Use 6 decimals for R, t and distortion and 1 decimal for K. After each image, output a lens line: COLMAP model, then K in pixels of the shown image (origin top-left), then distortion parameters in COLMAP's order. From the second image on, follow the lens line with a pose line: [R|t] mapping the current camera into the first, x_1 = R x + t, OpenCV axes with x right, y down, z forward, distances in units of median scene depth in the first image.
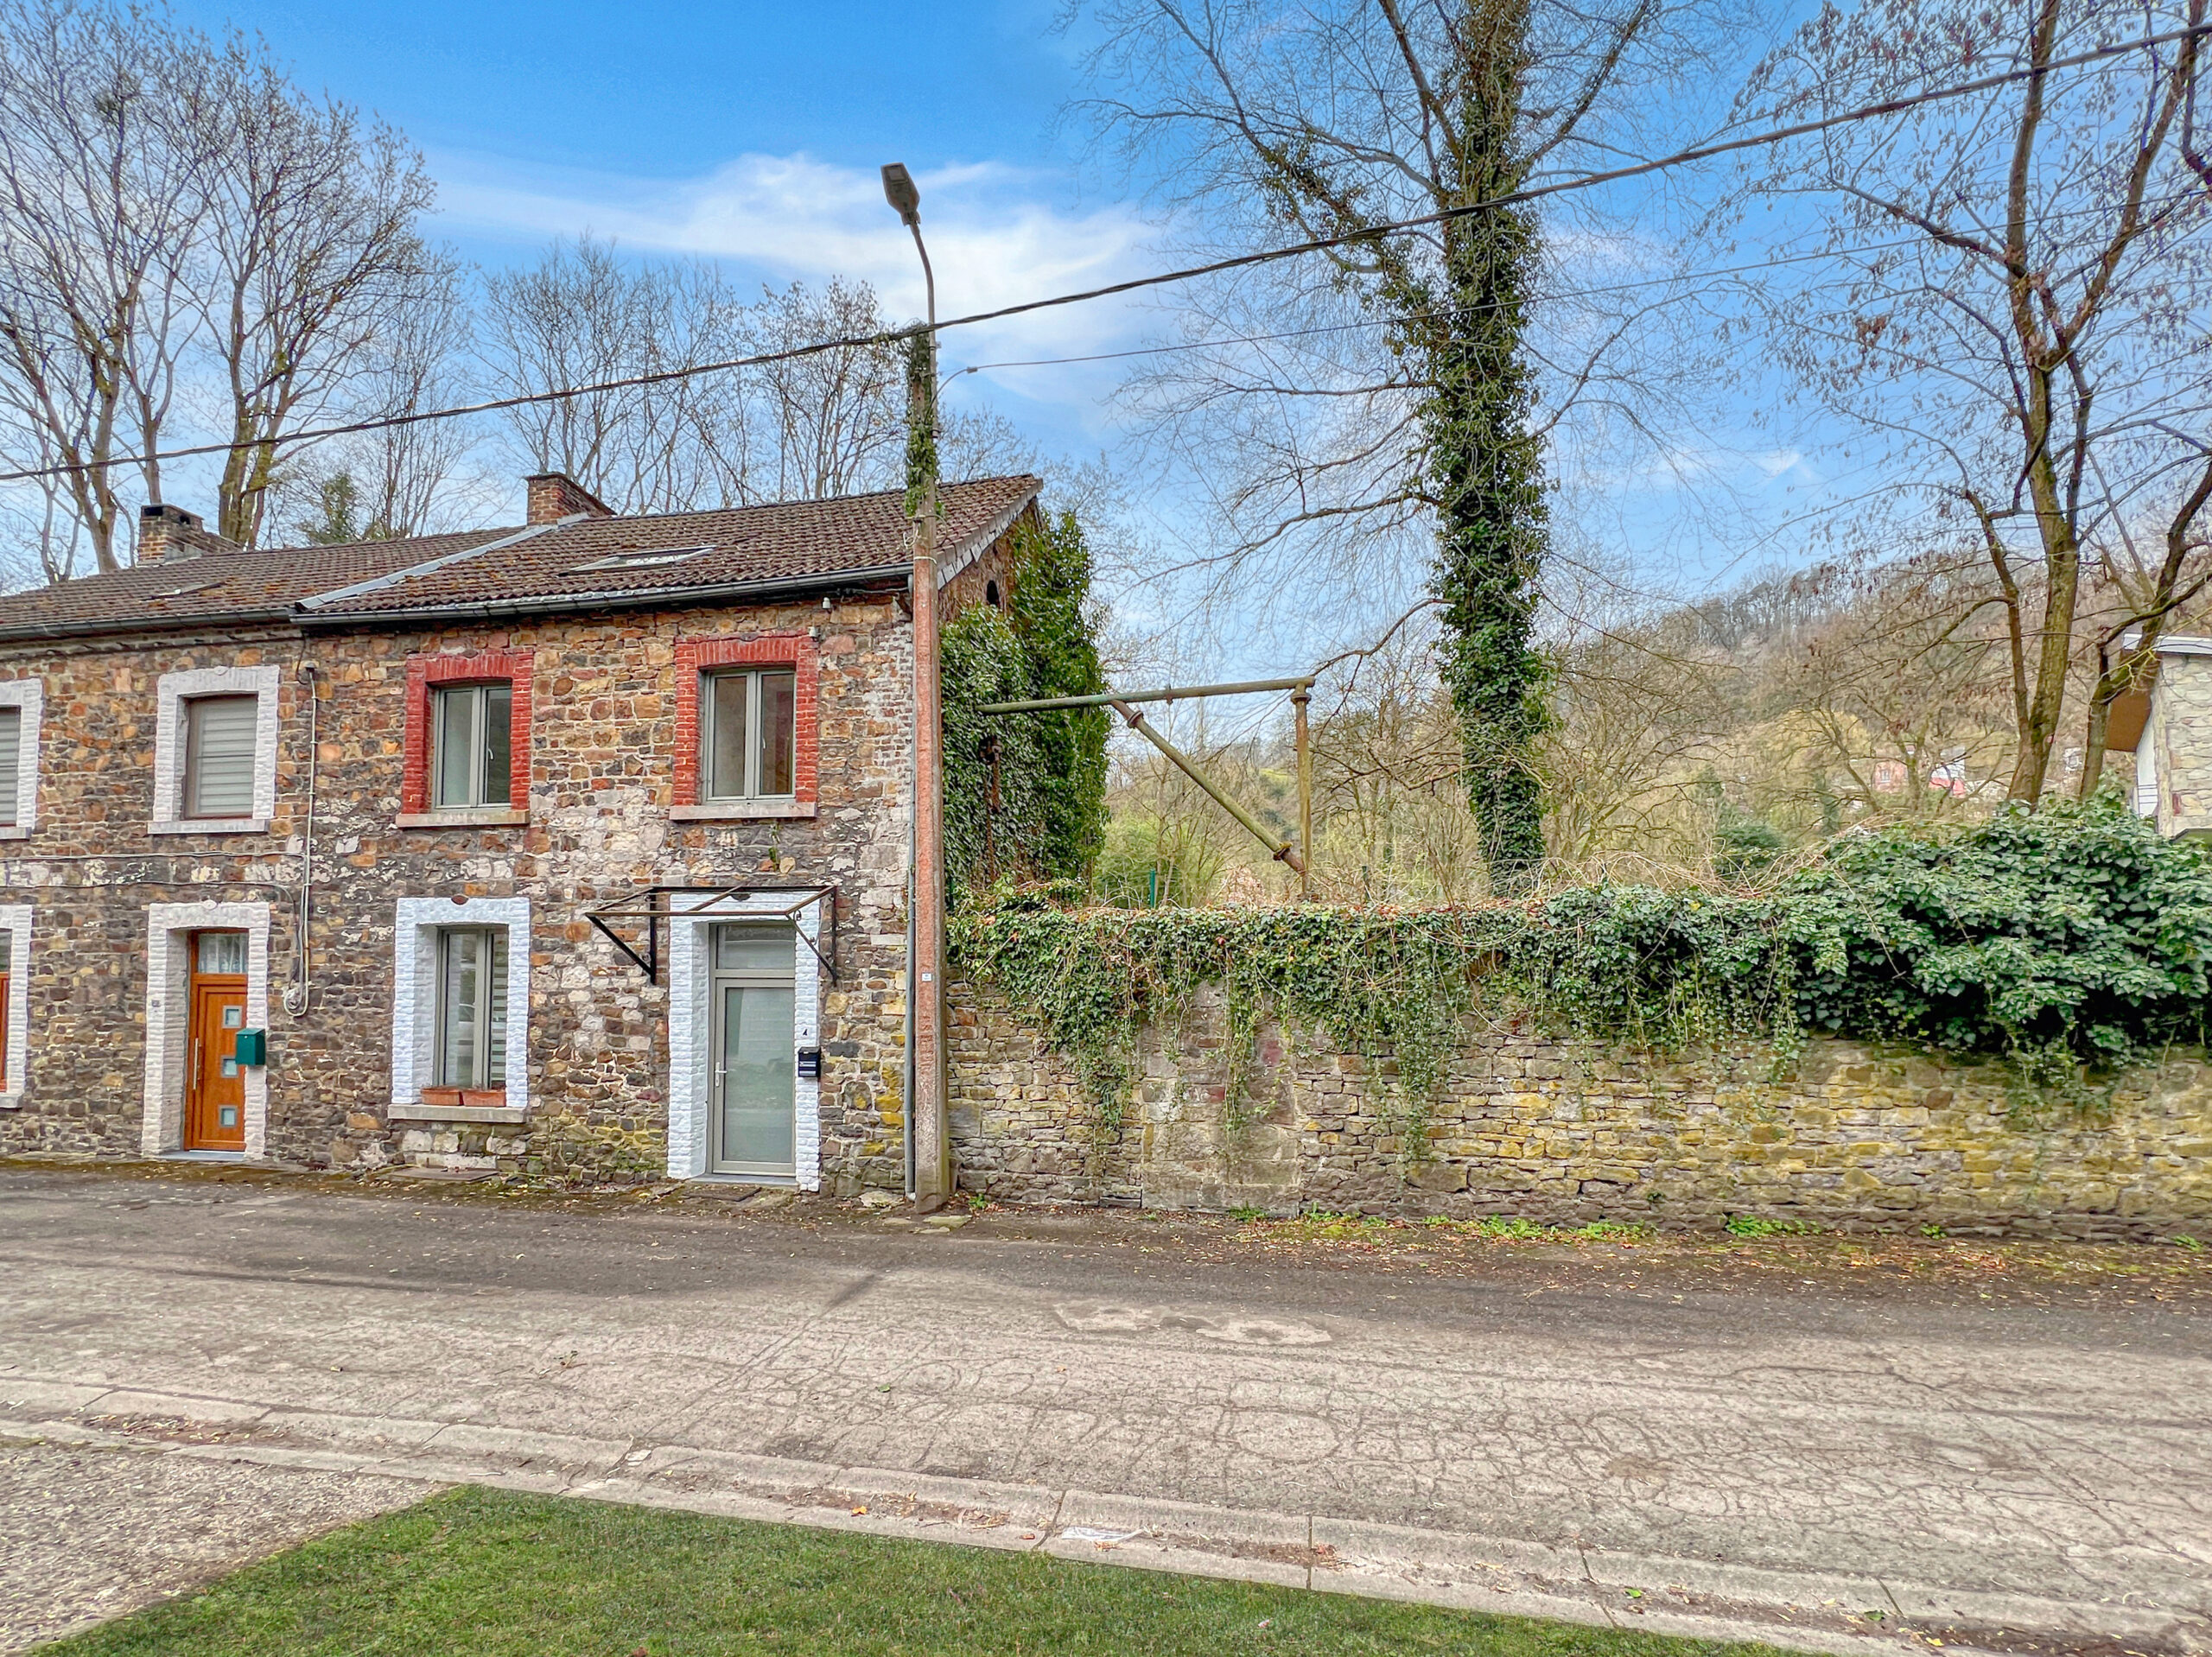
lens RADIAL K [[877.7, 0, 1098.2], [0, 877.7, 894.0], [0, 0, 1]] dist [-0.000183, 0.000647]
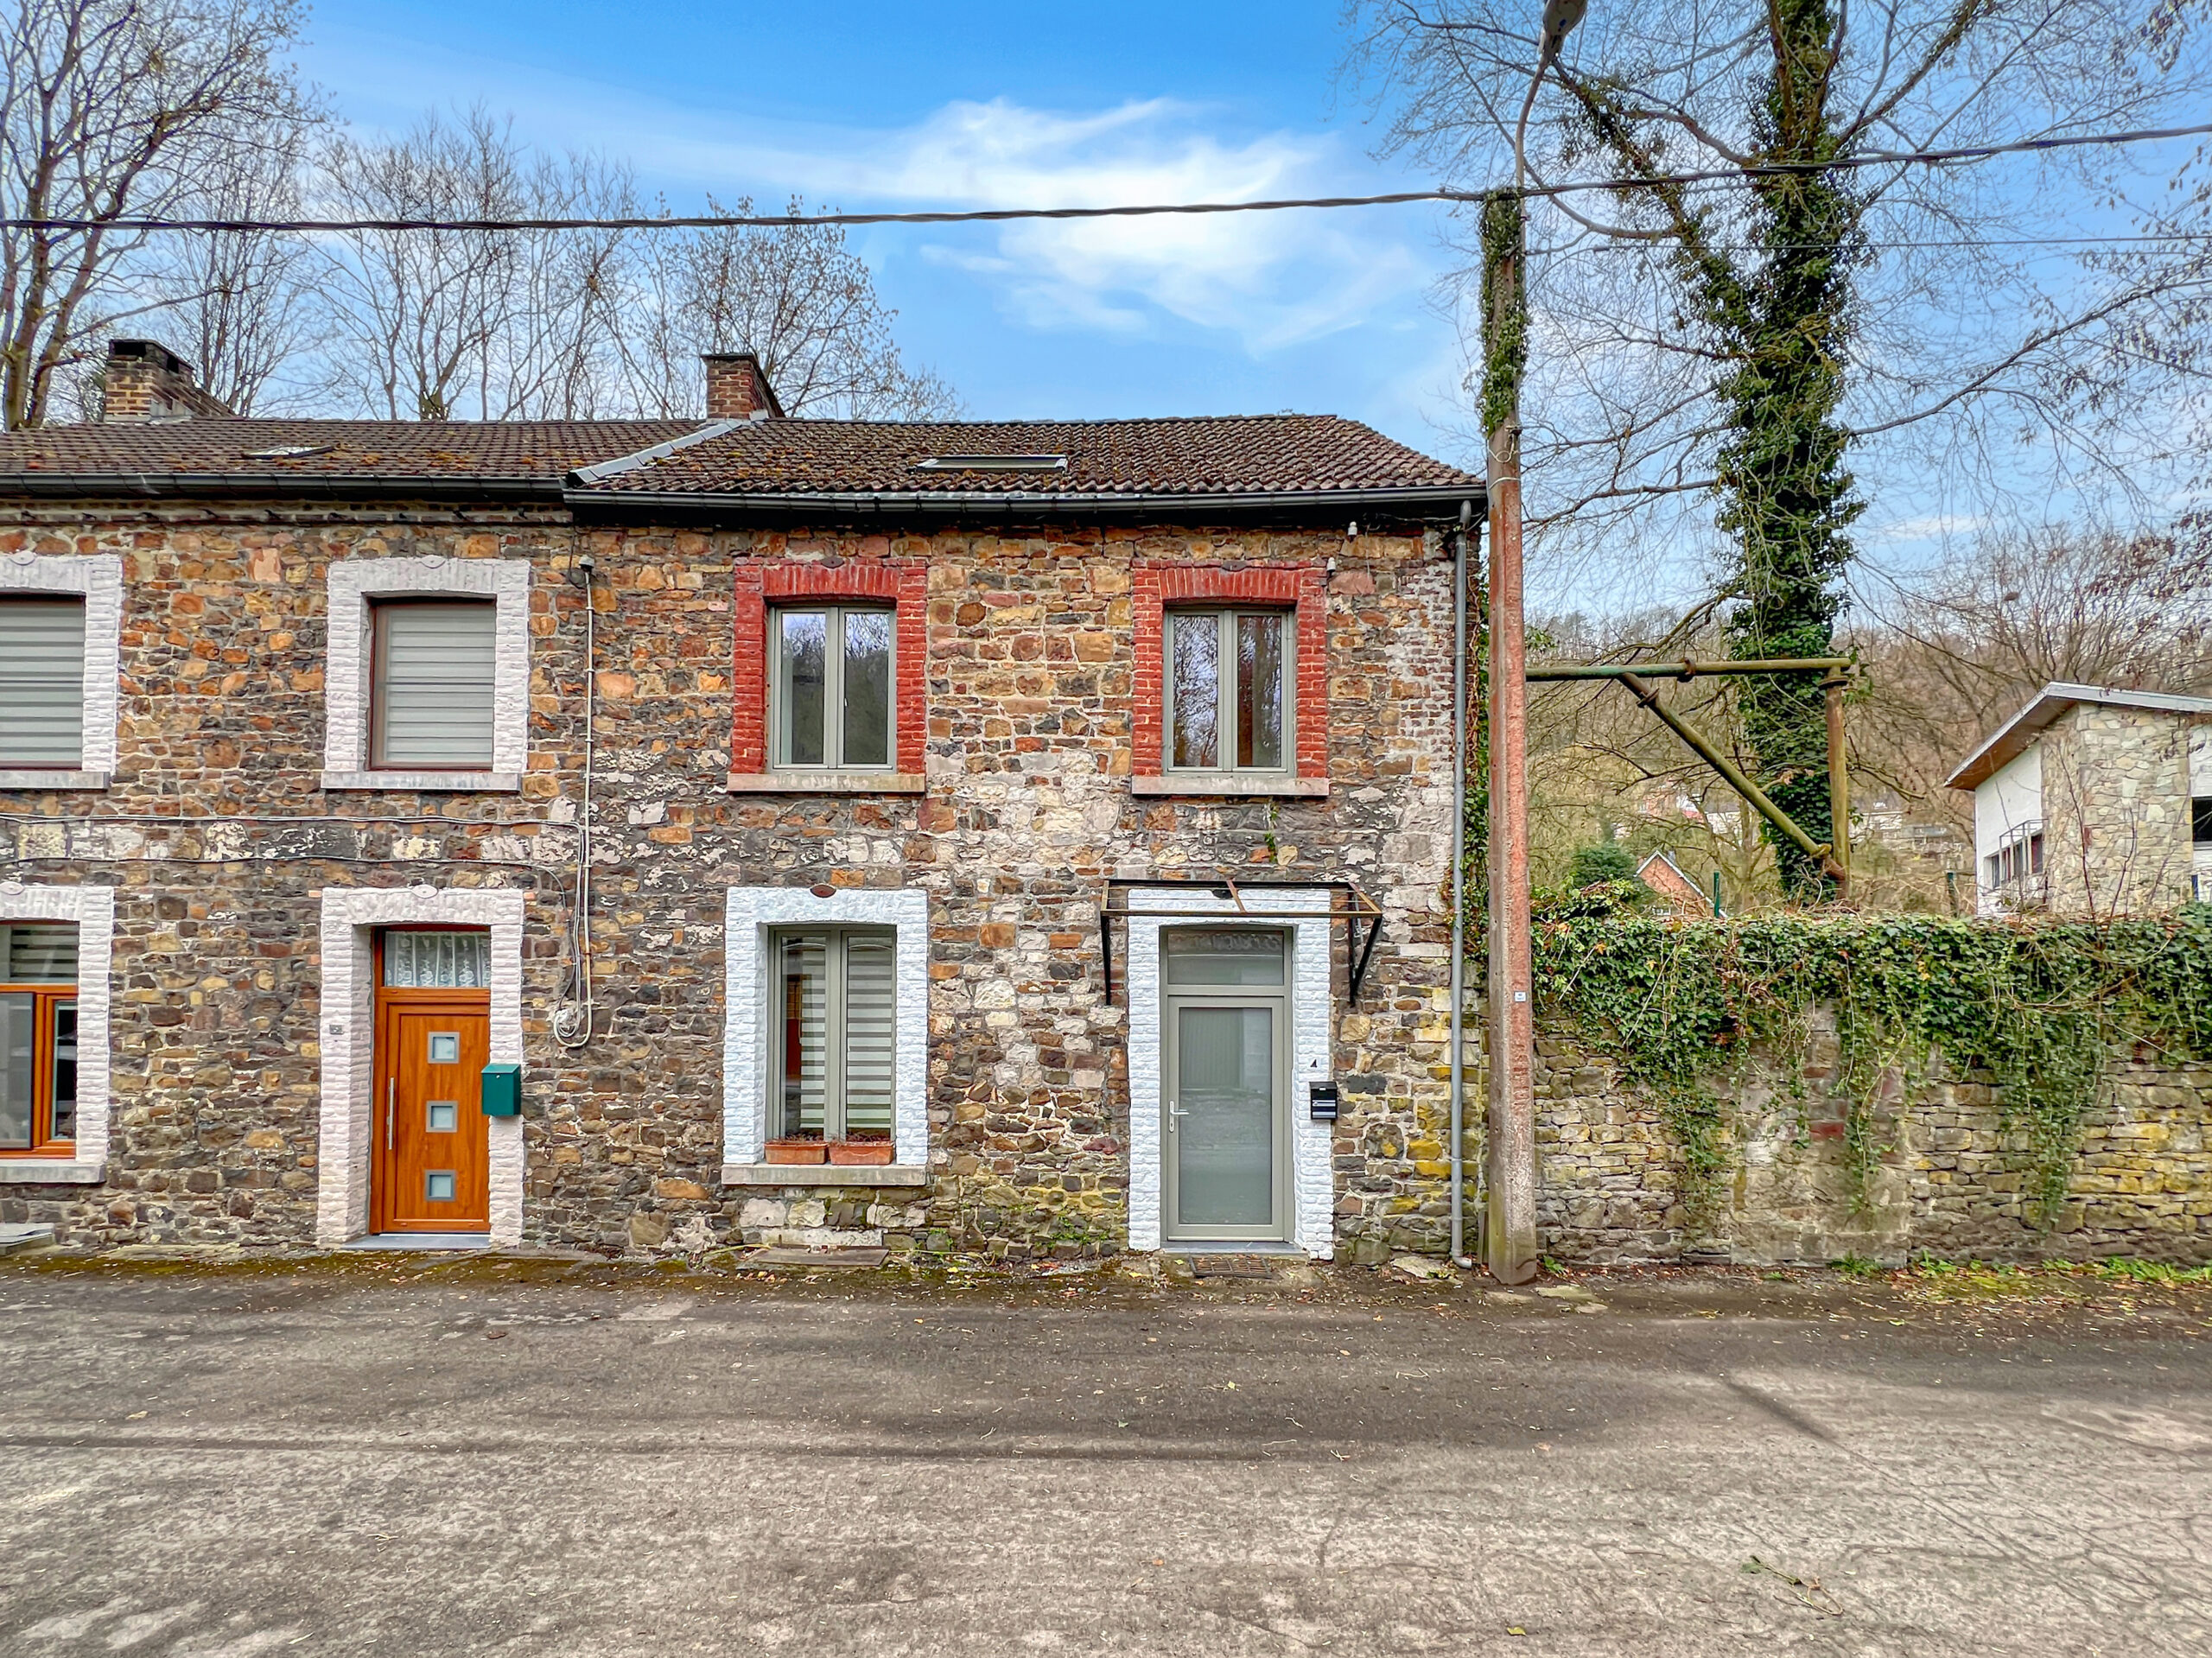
lens RADIAL K [[898.5, 0, 1106.6], [0, 898.5, 918.4], [0, 0, 1]] dist [-0.001281, 0.000175]
pose [[0.987293, 0.014769, 0.158225, -0.613909], [-0.017873, 0.999674, 0.018212, 0.011845], [-0.157904, -0.020809, 0.987235, 0.205143]]
